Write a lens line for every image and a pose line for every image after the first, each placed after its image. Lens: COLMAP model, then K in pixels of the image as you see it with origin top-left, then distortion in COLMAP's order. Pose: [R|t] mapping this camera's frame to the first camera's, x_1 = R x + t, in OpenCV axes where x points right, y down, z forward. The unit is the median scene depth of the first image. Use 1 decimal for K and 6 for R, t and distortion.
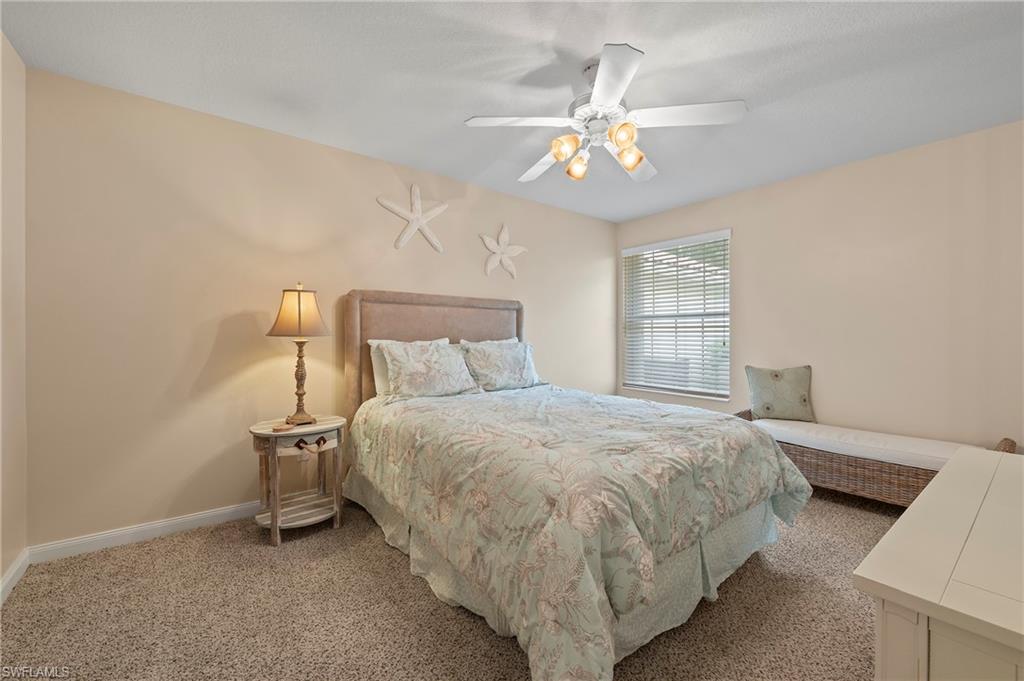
lens RADIAL K [[414.8, 0, 515.3], [0, 414.8, 344.1], [0, 0, 1]] dist [-0.000627, -0.000260]
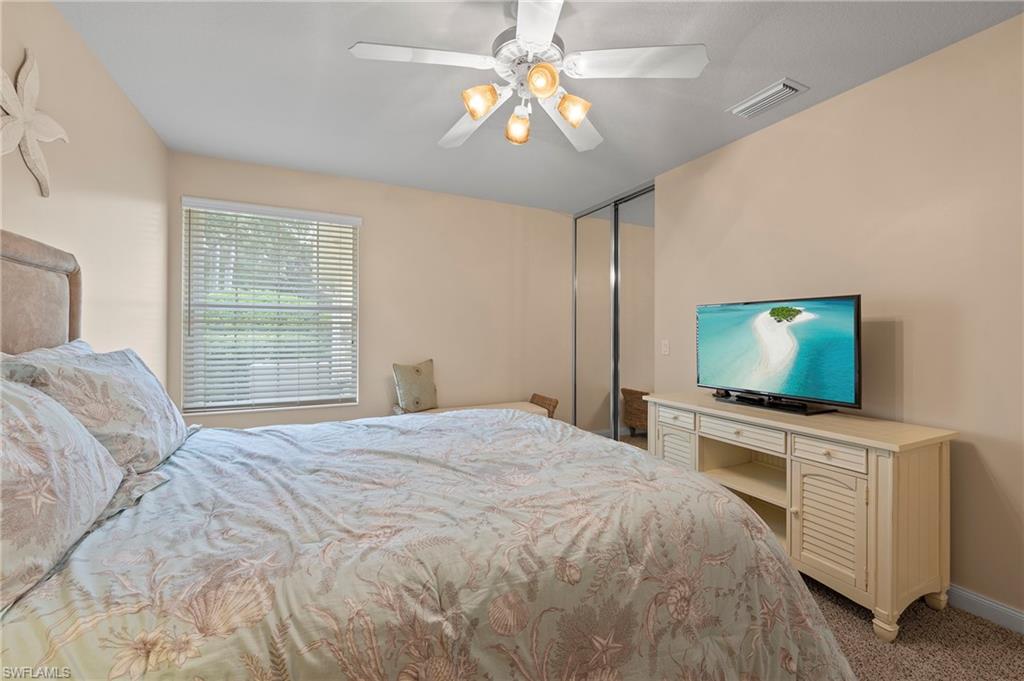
lens RADIAL K [[420.1, 0, 514.2], [0, 420.1, 333.4], [0, 0, 1]] dist [-0.002482, -0.000552]
pose [[0.202971, -0.006233, 0.979165, -0.492130], [0.018689, 0.999822, 0.002490, -0.022917], [-0.979006, 0.017794, 0.203052, 0.715809]]
